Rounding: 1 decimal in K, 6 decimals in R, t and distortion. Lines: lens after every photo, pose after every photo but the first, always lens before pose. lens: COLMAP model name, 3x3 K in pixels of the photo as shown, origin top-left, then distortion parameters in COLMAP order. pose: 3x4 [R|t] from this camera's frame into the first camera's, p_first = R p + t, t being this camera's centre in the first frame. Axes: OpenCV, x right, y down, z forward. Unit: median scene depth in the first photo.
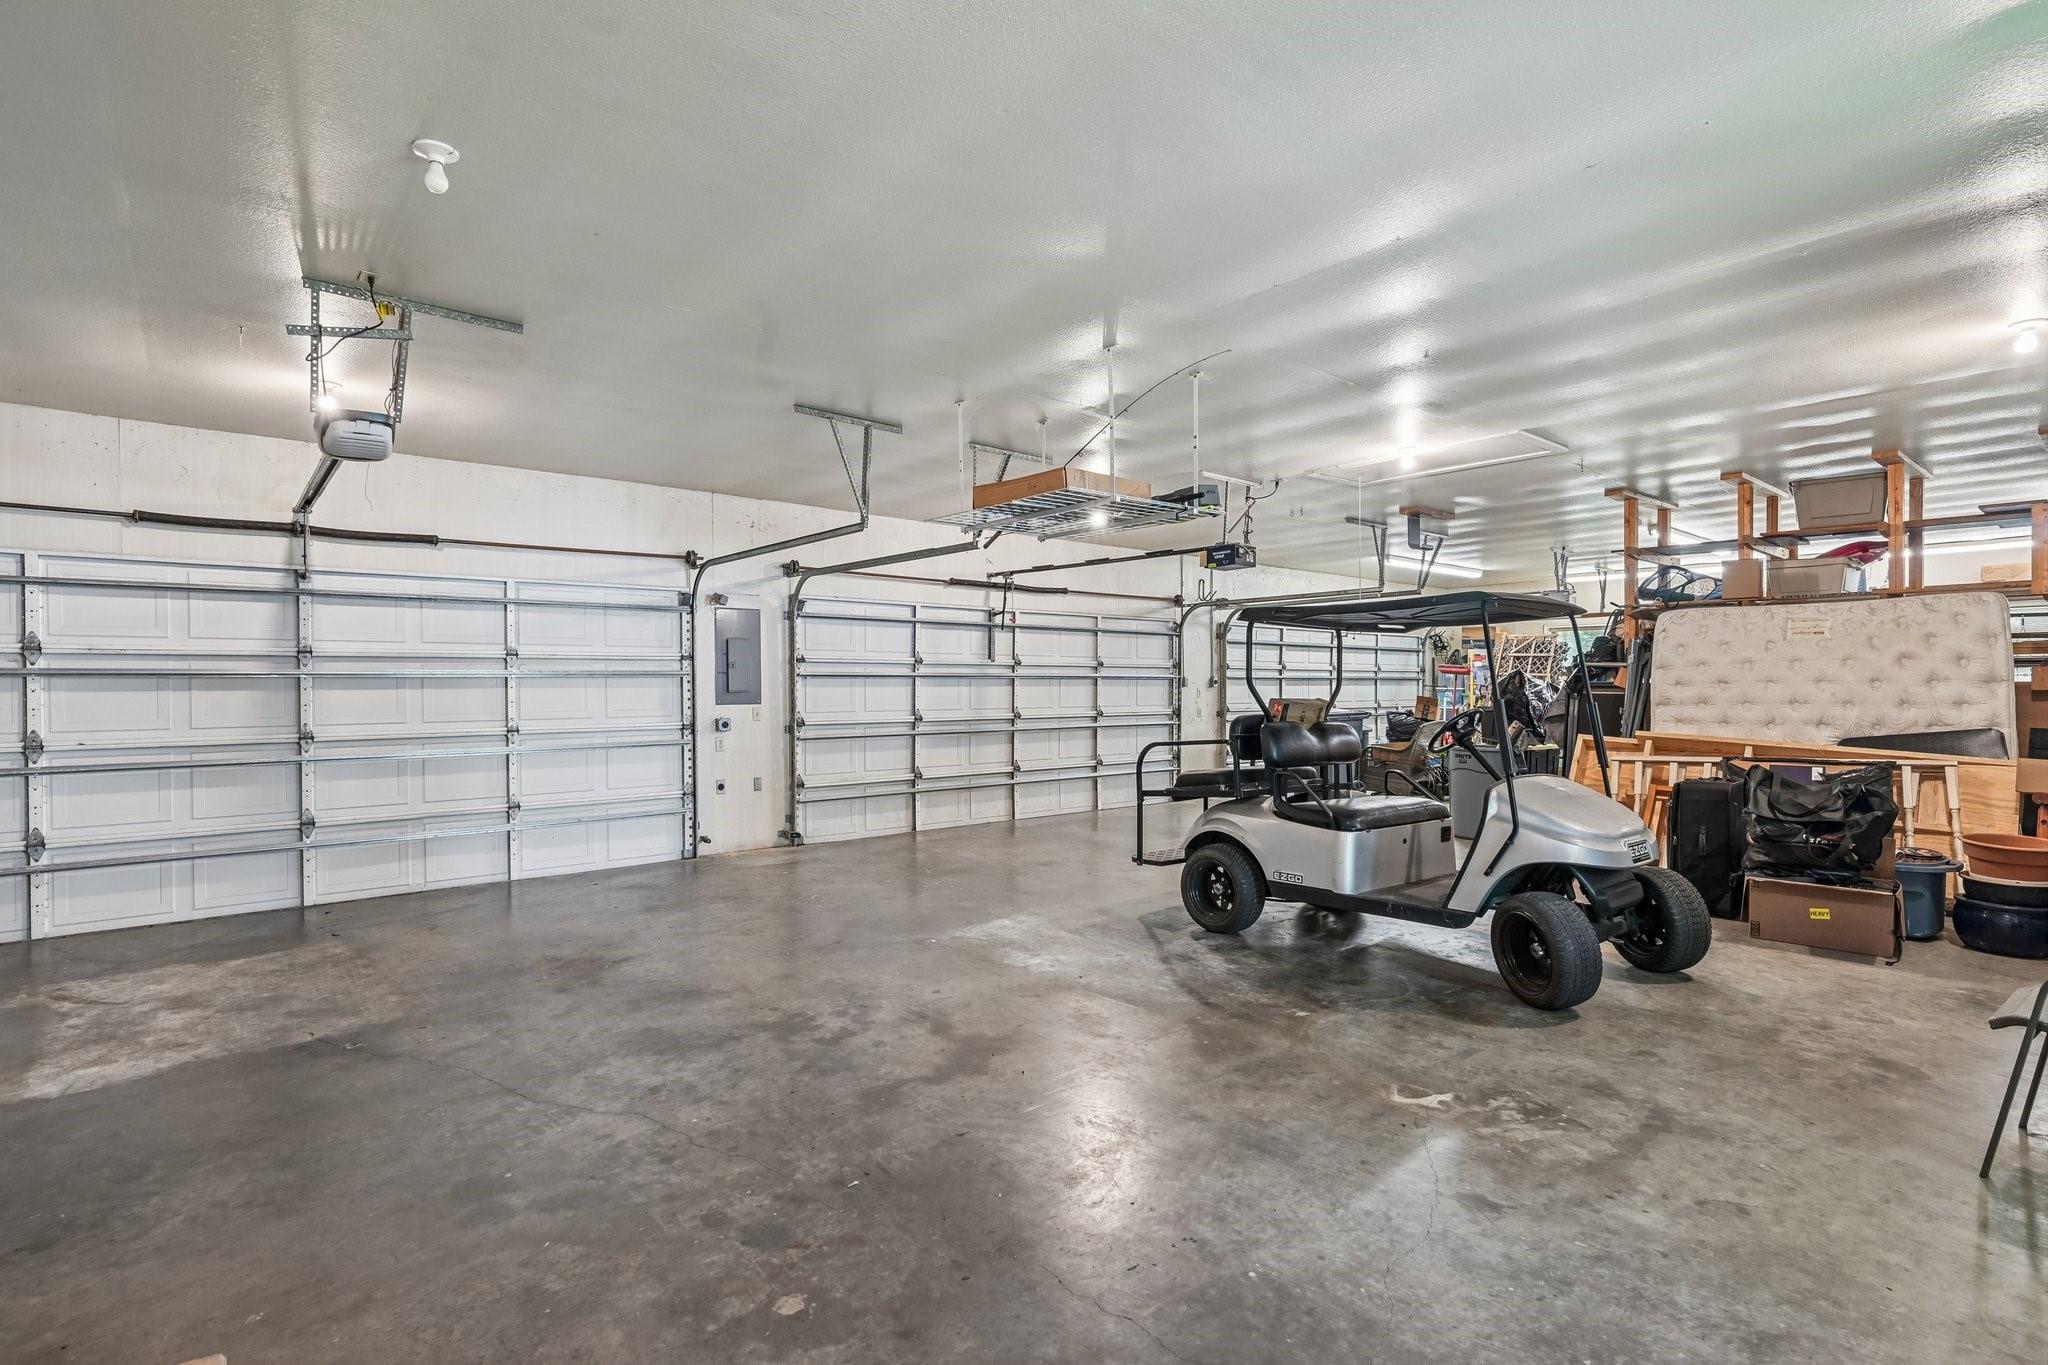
lens RADIAL K [[968.6, 0, 1023.8], [0, 968.6, 689.2], [0, 0, 1]] dist [0.004401, 0.000141]
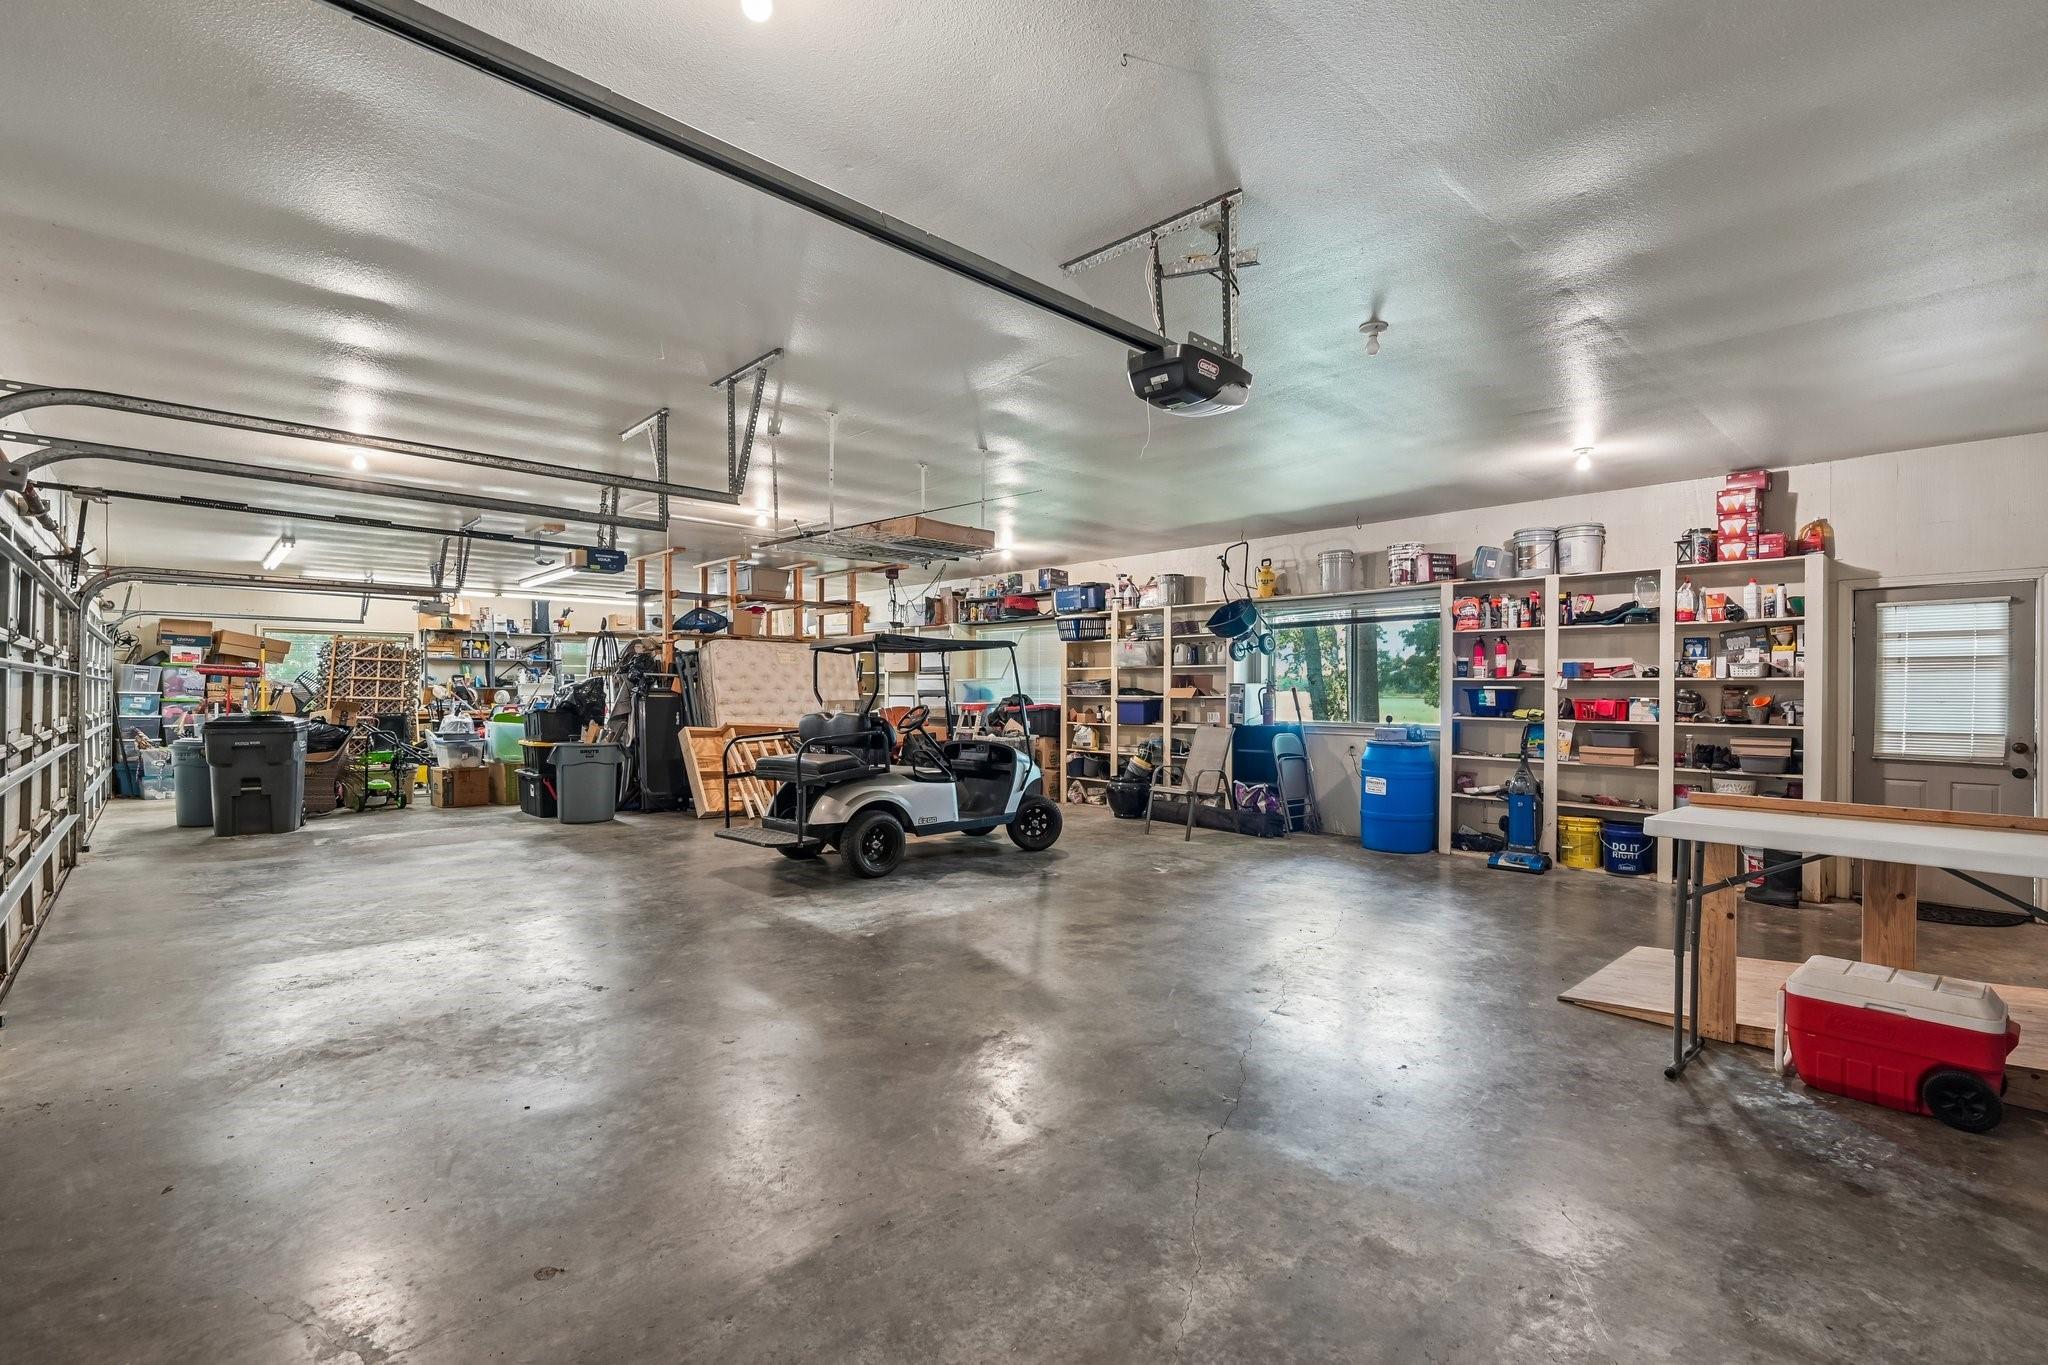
lens RADIAL K [[914.6, 0, 1023.4], [0, 914.6, 689.2], [0, 0, 1]] dist [0.003562, 0.000511]
pose [[-0.045336, 0.005411, 0.998957, -1.171812], [0.001318, 0.999985, -0.005356, 0.002260], [-0.998971, 0.001074, -0.045342, 0.950866]]
